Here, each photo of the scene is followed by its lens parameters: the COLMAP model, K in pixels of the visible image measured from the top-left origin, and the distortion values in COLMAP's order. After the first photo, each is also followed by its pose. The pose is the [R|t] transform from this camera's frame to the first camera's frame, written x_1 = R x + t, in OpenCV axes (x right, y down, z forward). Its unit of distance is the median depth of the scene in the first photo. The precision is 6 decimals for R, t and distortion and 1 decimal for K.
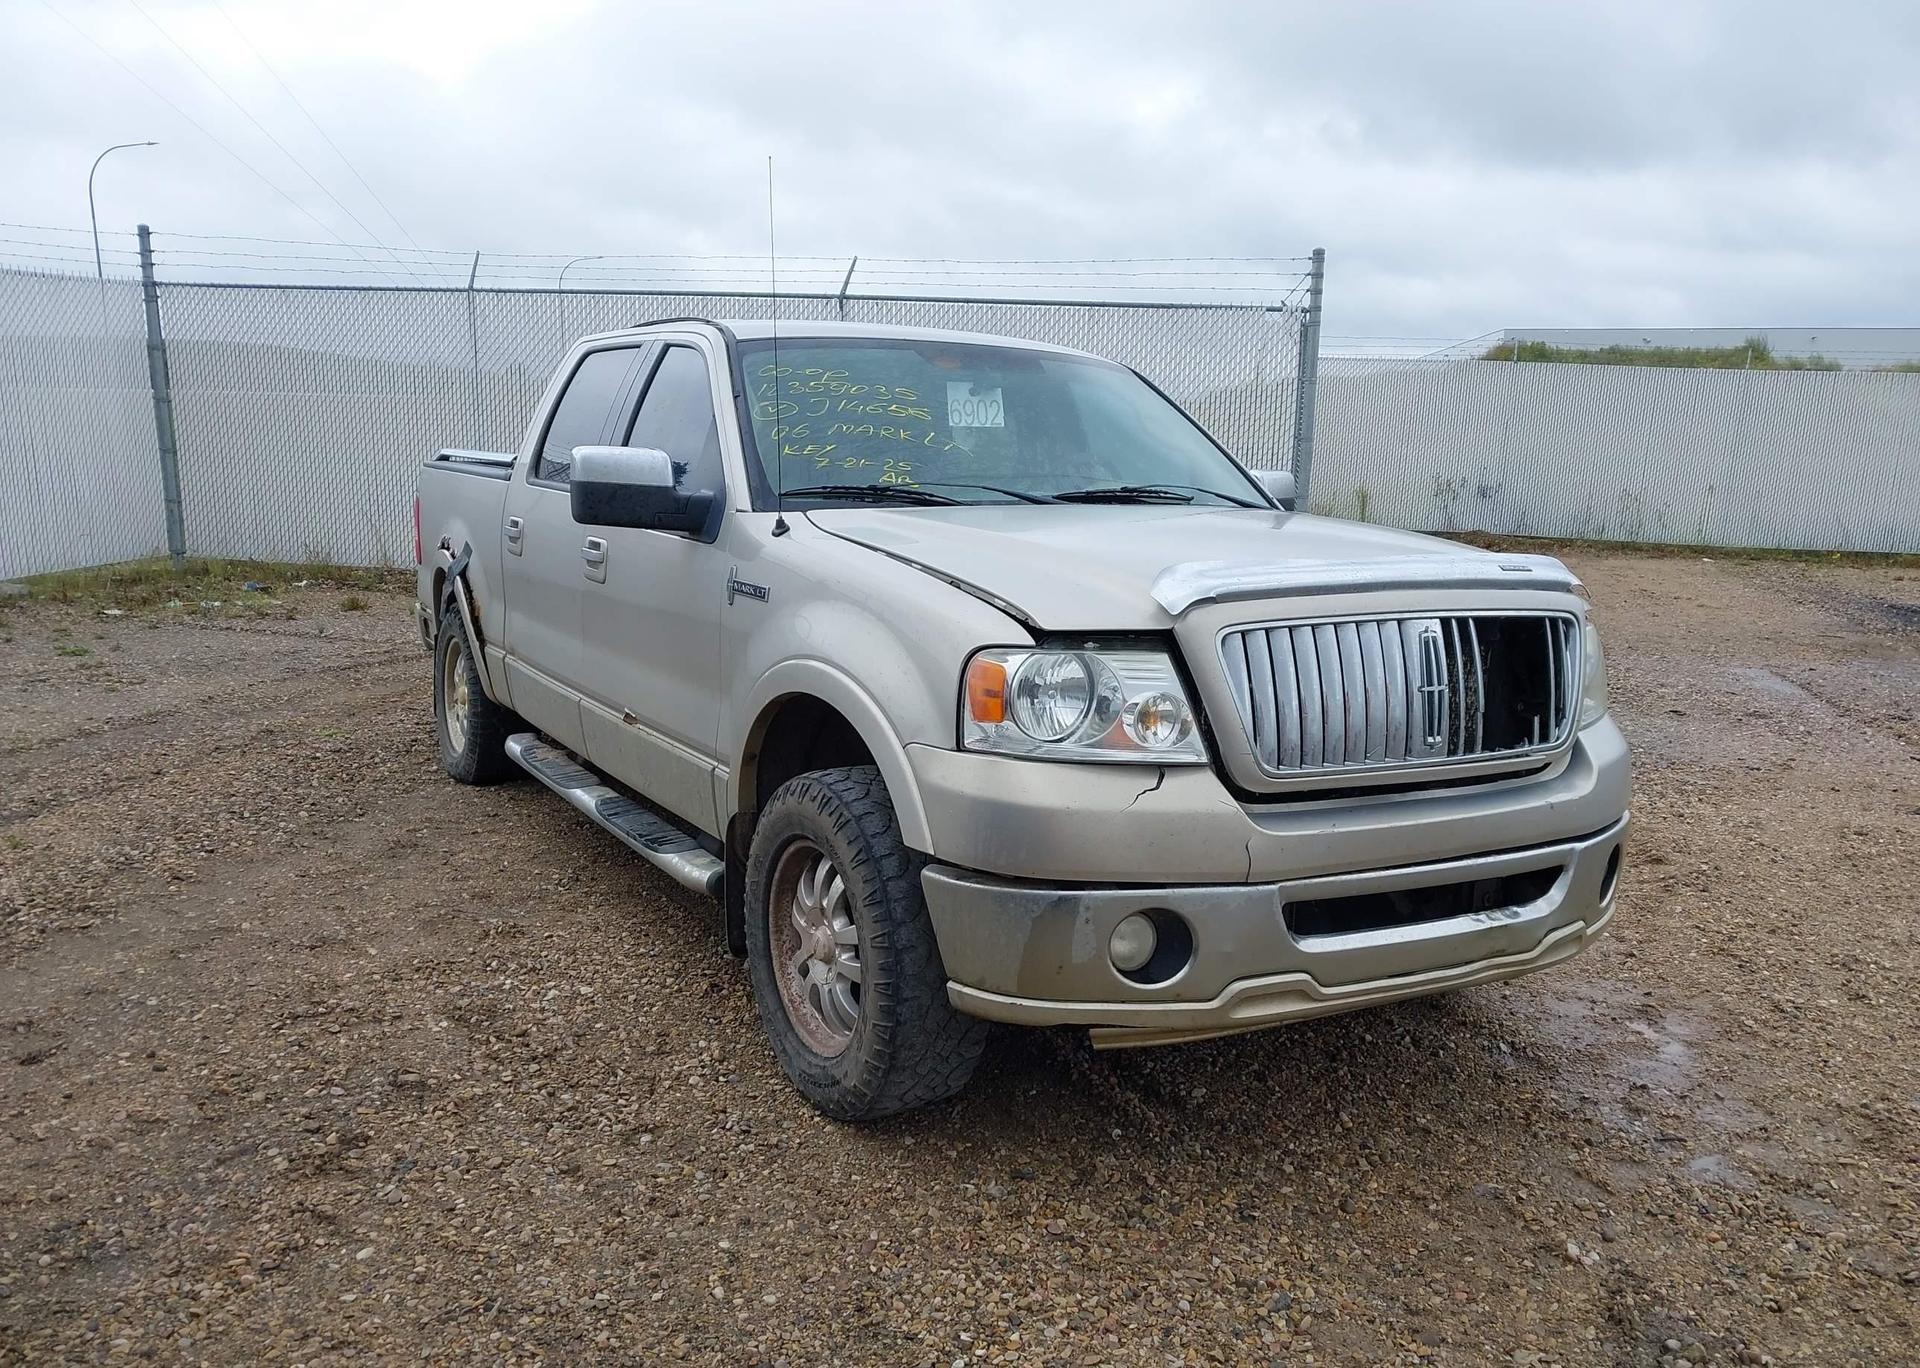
lens RADIAL K [[1517.8, 0, 954.3], [0, 1517.8, 747.0], [0, 0, 1]] dist [0.073689, -0.079320]
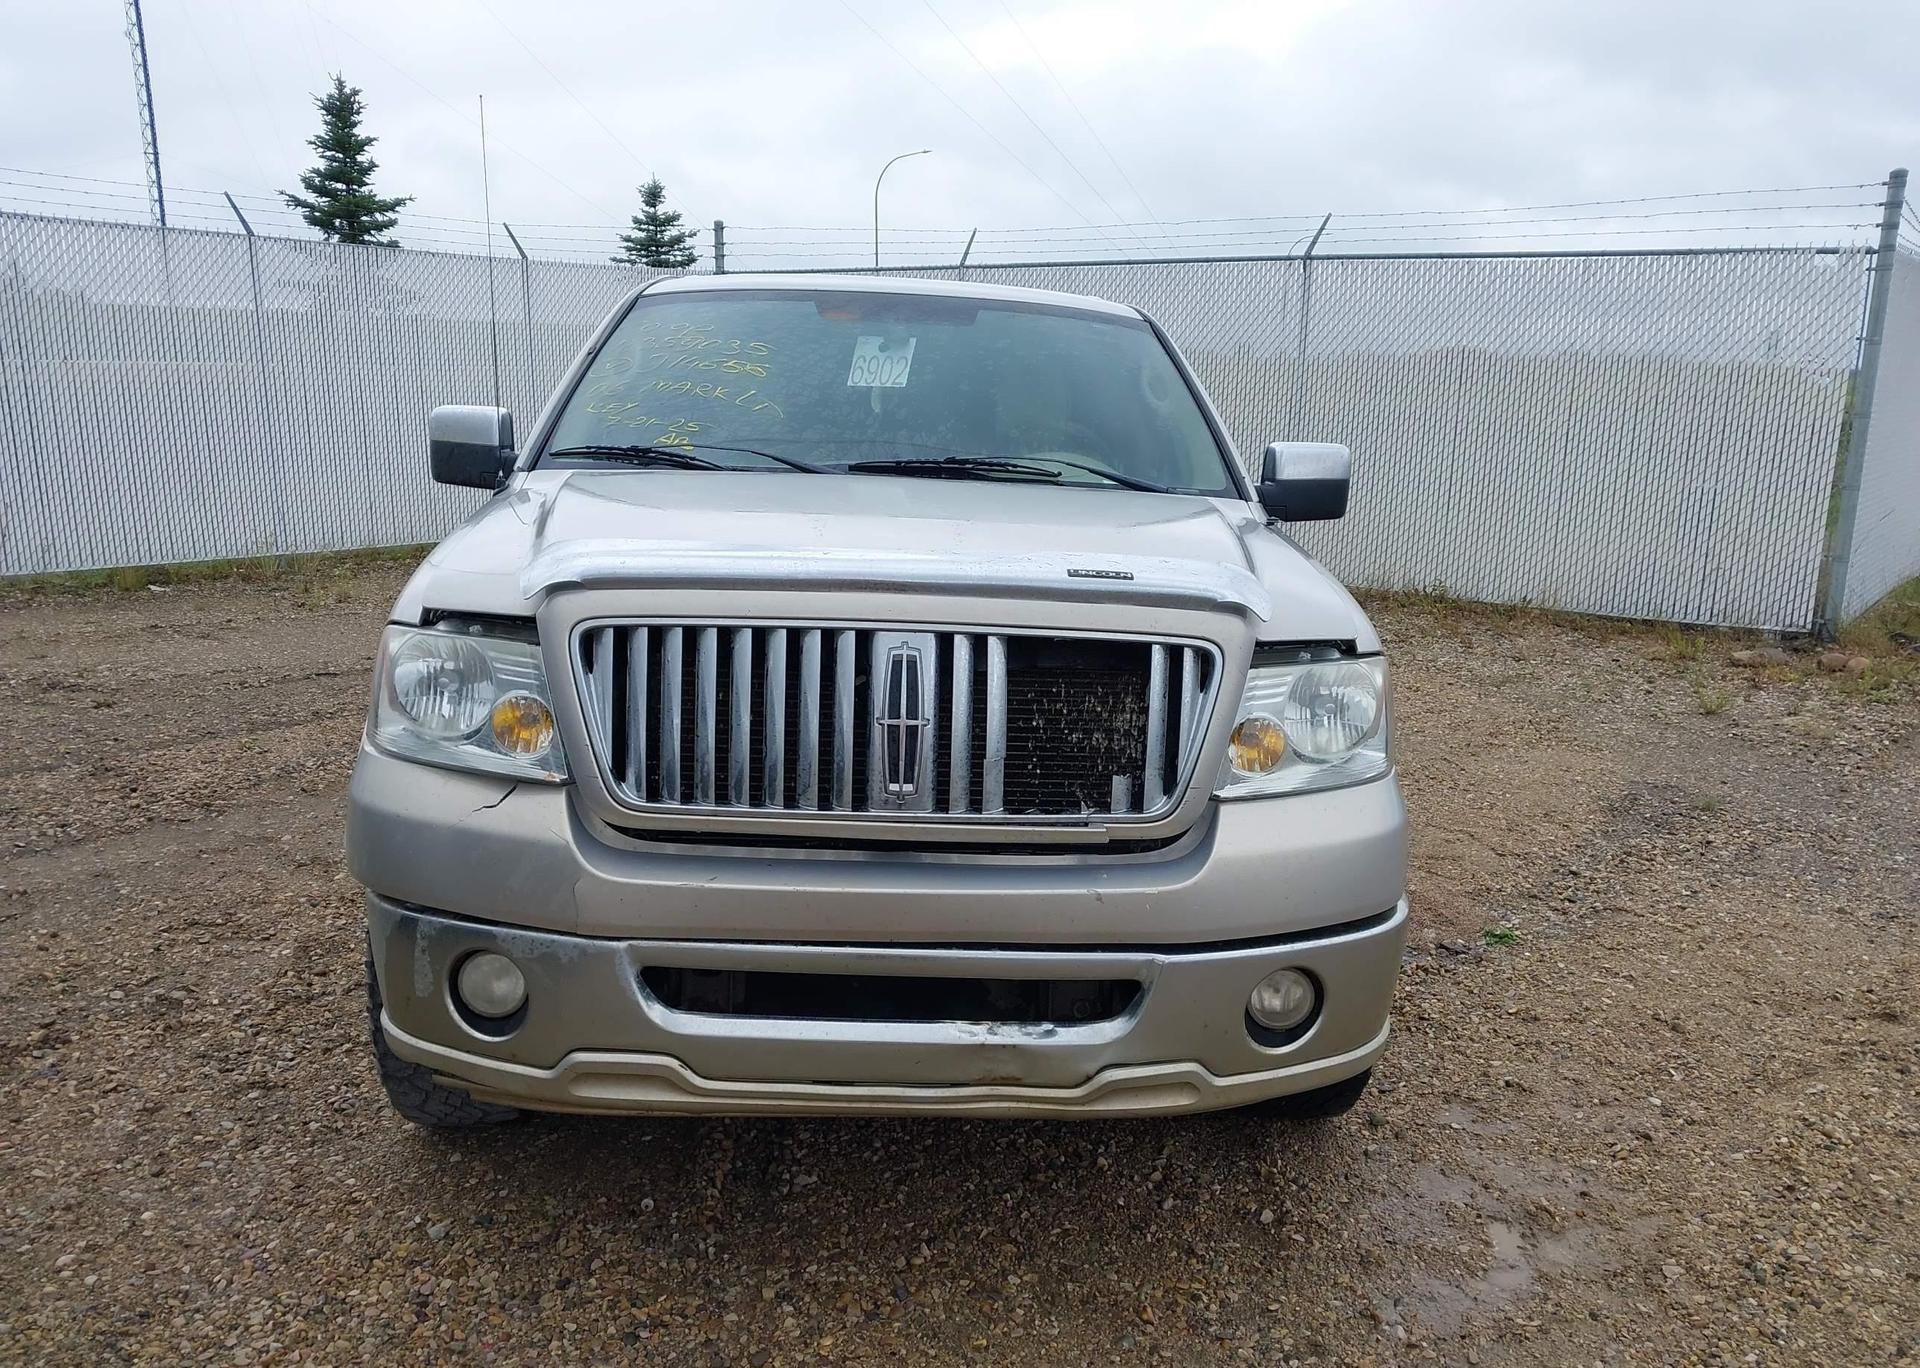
lens RADIAL K [[1515.3, 0, 957.1], [0, 1515.3, 757.6], [0, 0, 1]] dist [0.022885, -0.000508]
pose [[0.891426, 0.108212, -0.440056, 0.583149], [-0.098863, 0.994119, 0.044191, -0.049231], [0.442250, 0.004113, 0.896882, 0.286286]]
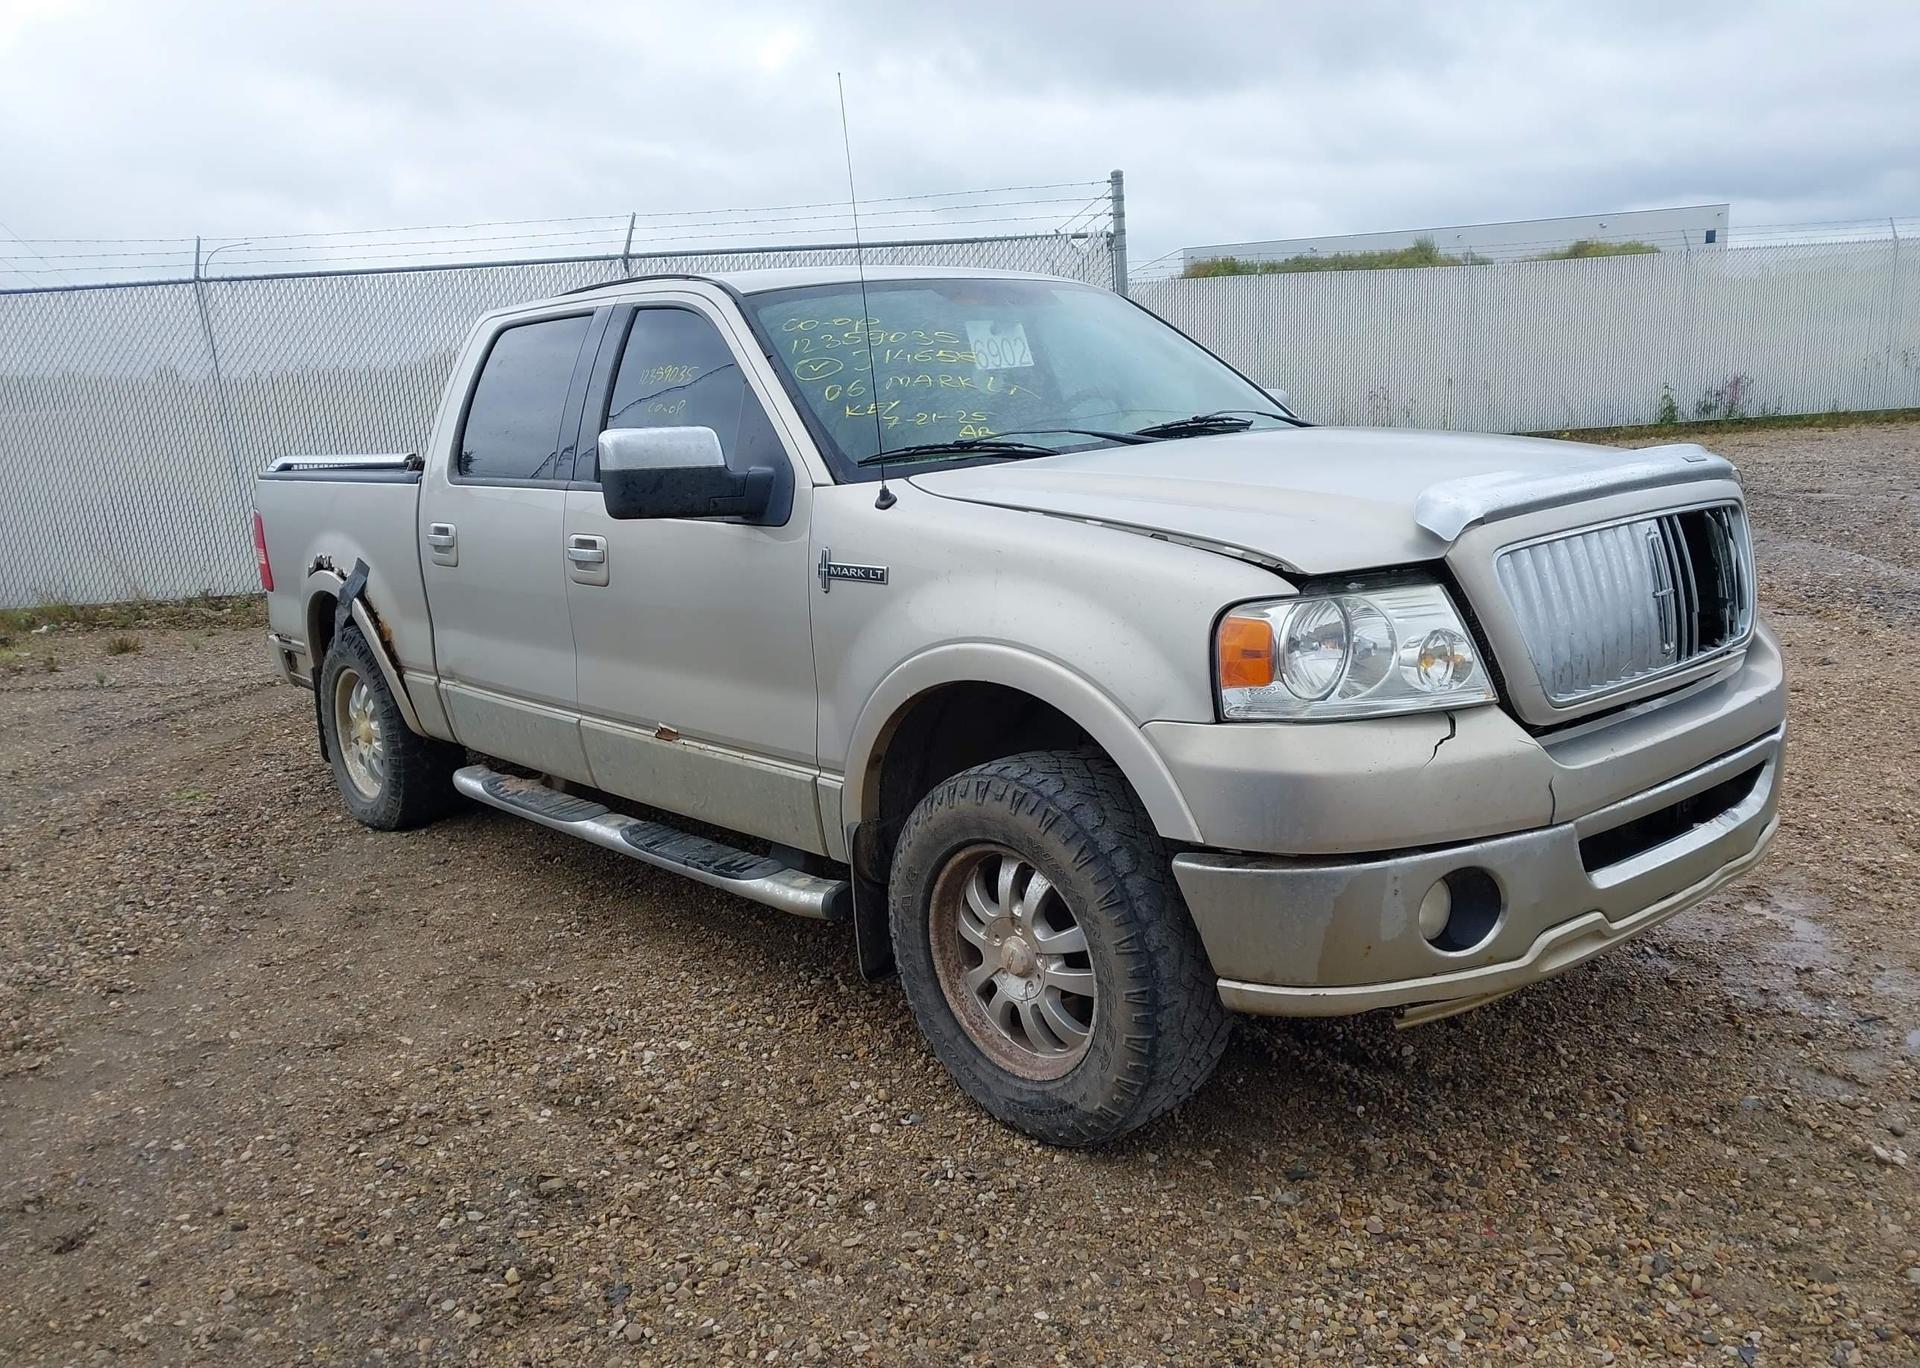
lens RADIAL K [[1517.8, 0, 954.3], [0, 1517.8, 747.0], [0, 0, 1]] dist [0.073689, -0.079320]
pose [[0.976864, -0.131752, 0.168458, -0.248681], [0.126706, 0.991117, 0.040407, -0.032360], [-0.172286, -0.018128, 0.984880, 0.123669]]
